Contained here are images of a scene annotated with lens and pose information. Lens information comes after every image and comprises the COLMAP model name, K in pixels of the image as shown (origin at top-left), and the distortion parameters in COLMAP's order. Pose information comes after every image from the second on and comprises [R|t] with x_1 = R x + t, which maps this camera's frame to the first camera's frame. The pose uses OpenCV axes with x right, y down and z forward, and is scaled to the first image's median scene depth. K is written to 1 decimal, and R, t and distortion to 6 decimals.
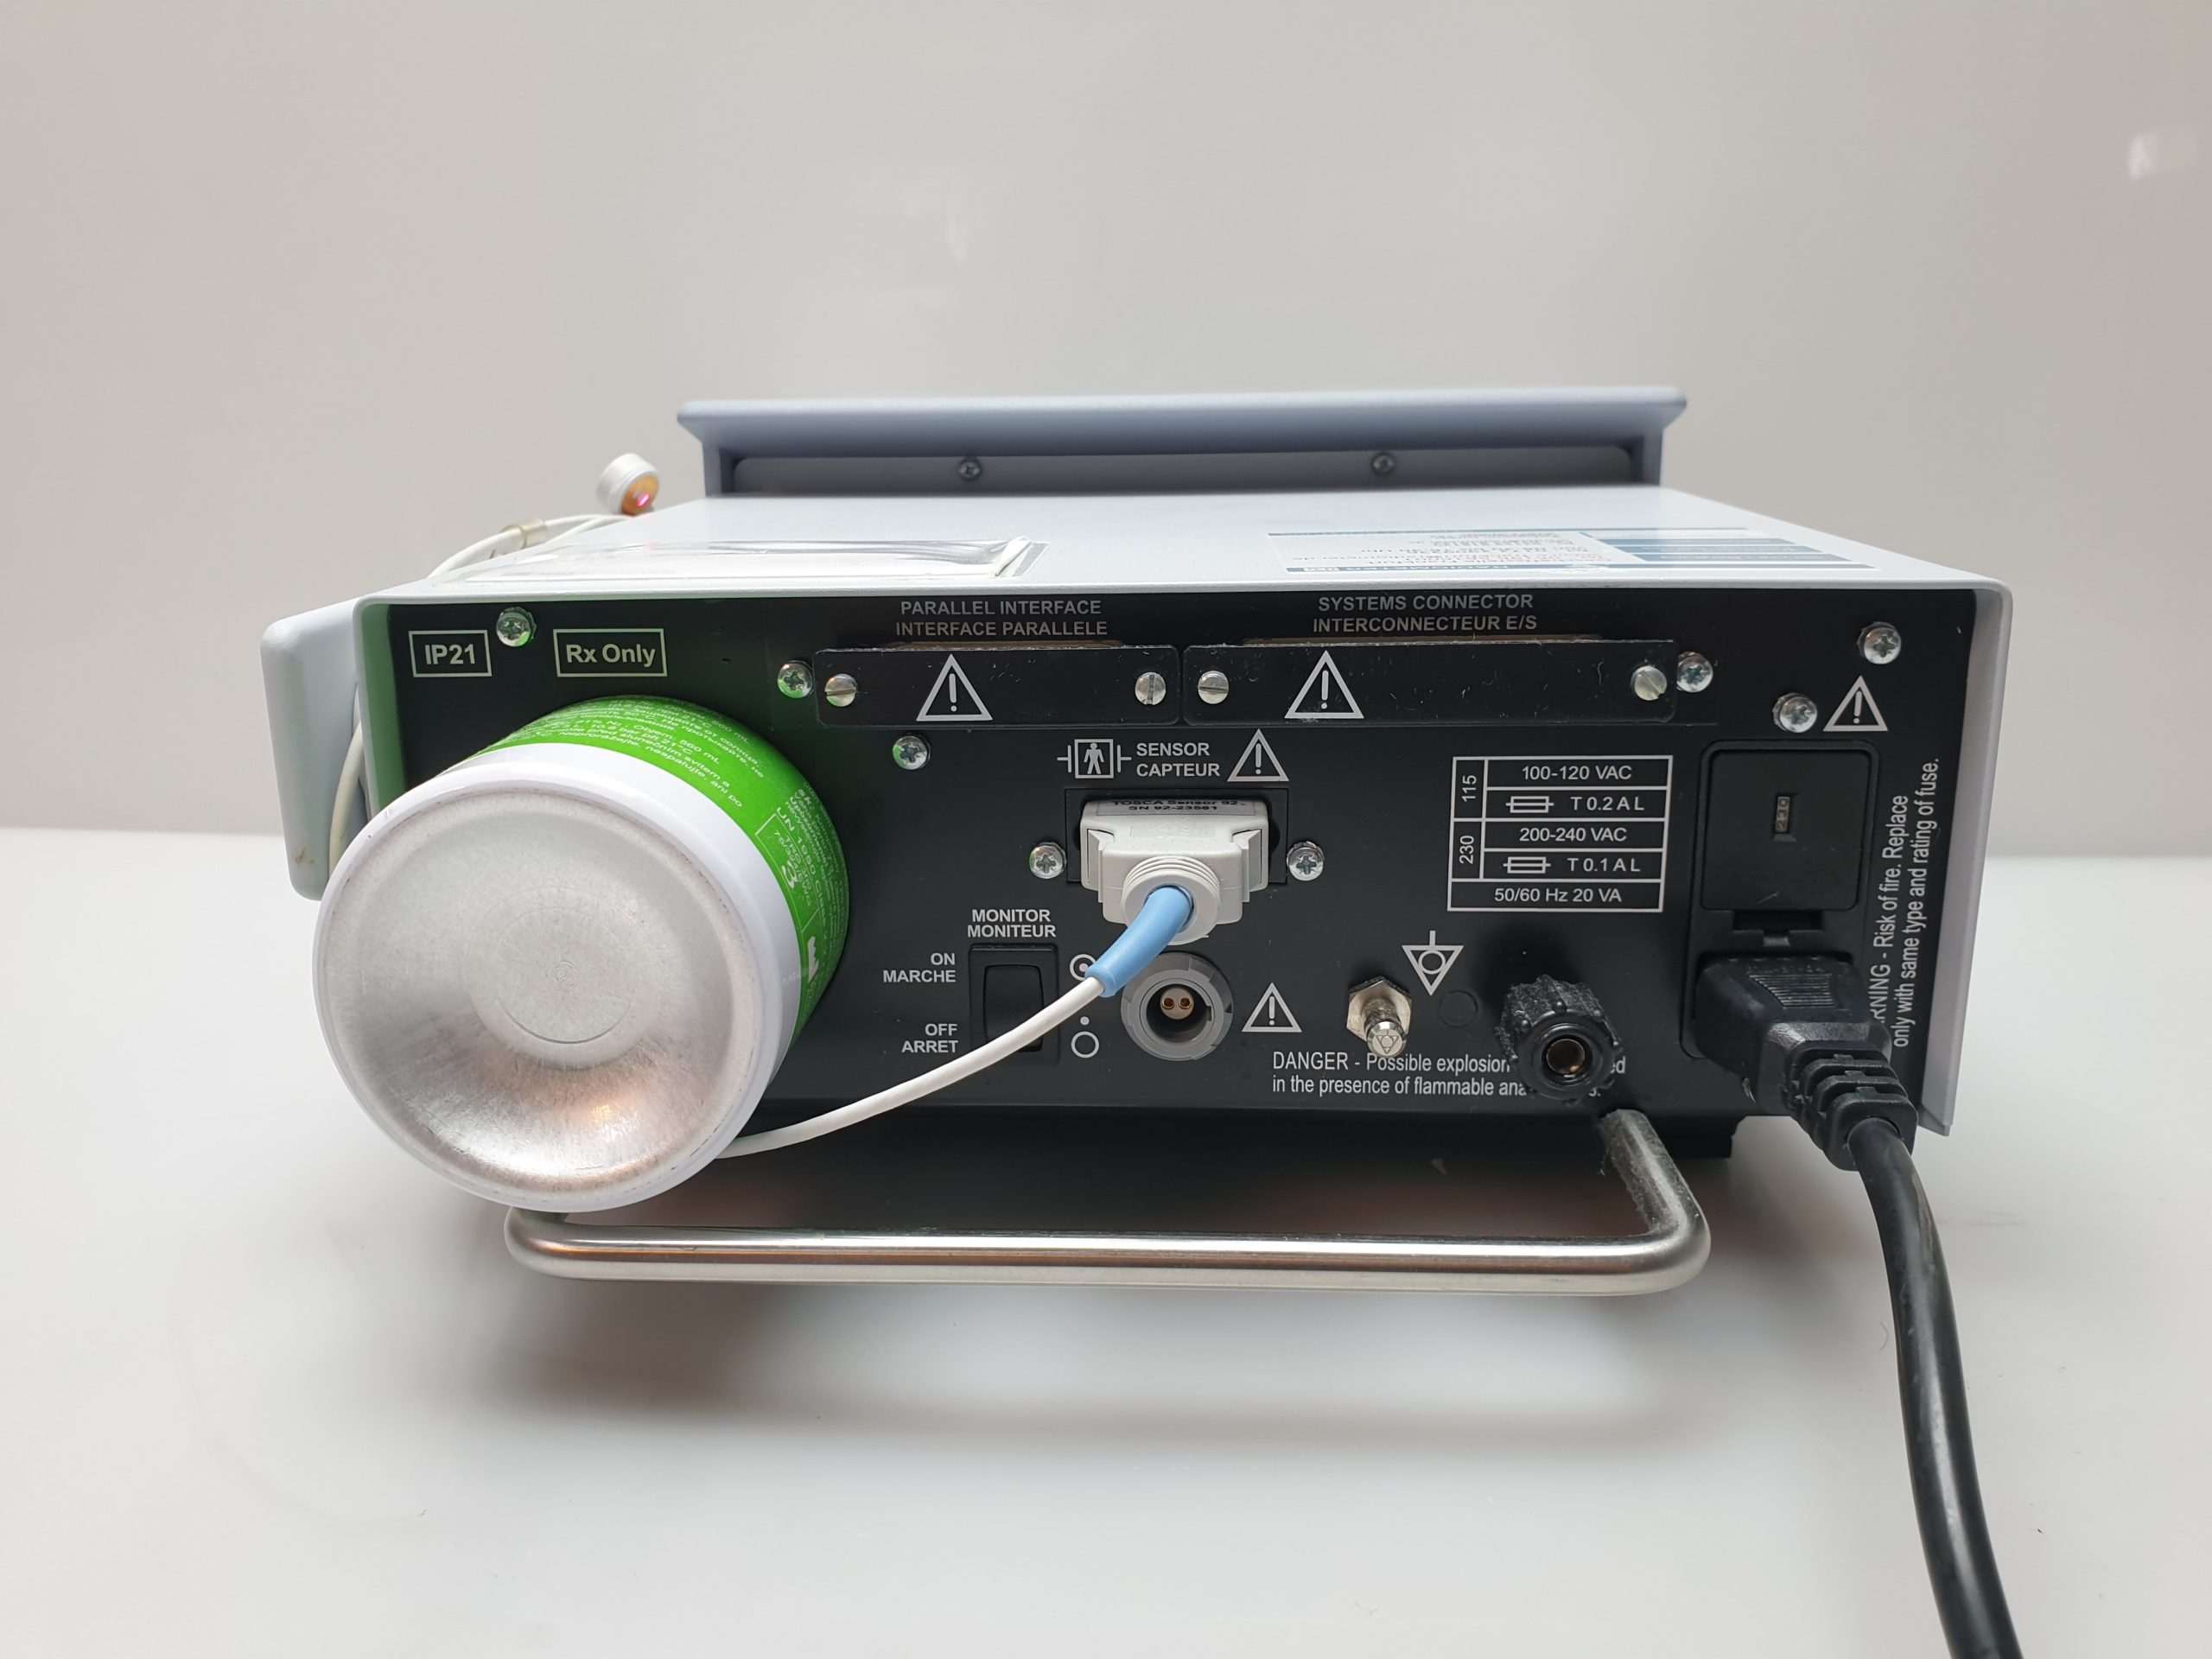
lens RADIAL K [[1815.0, 0, 977.8], [0, 1815.0, 969.9], [0, 0, 1]] dist [0.077519, -0.319586]
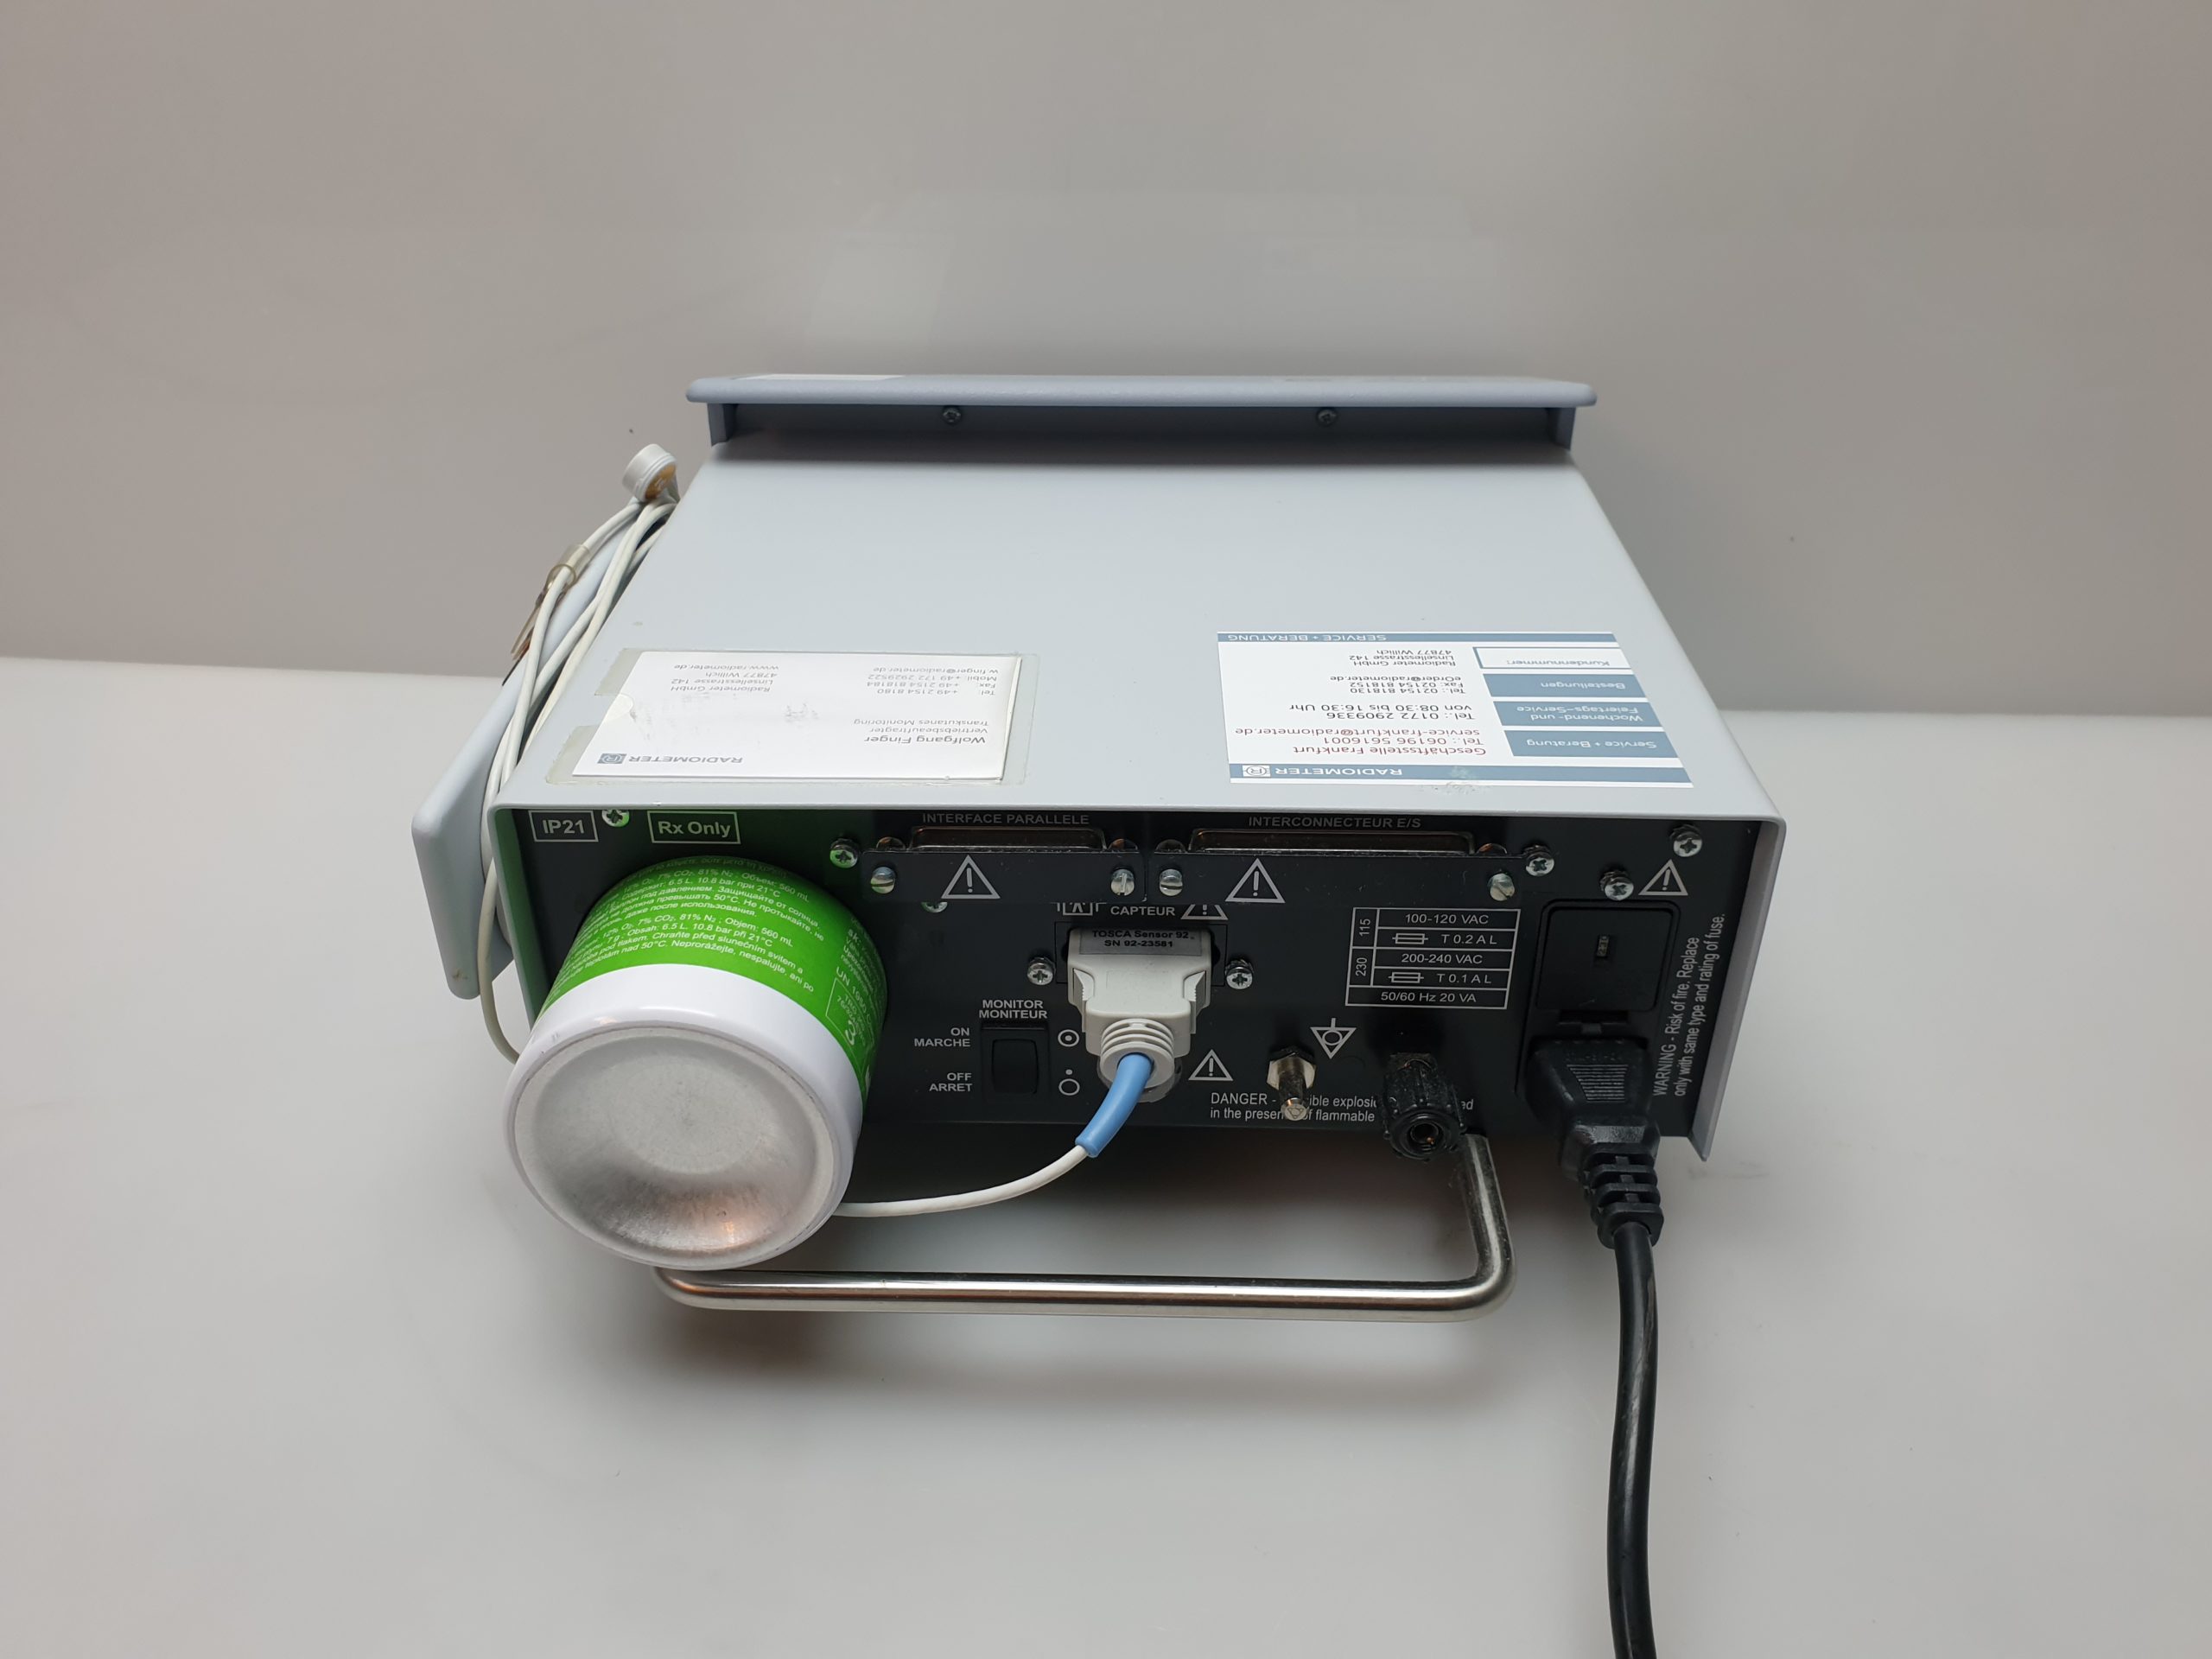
lens RADIAL K [[1815.0, 0, 969.0], [0, 1815.0, 921.8], [0, 0, 1]] dist [0.077519, -0.319586]
pose [[0.999397, -0.025977, 0.023023, -0.043069], [0.017930, 0.954272, 0.298402, -0.494949], [-0.029722, -0.297809, 0.954163, -0.231731]]
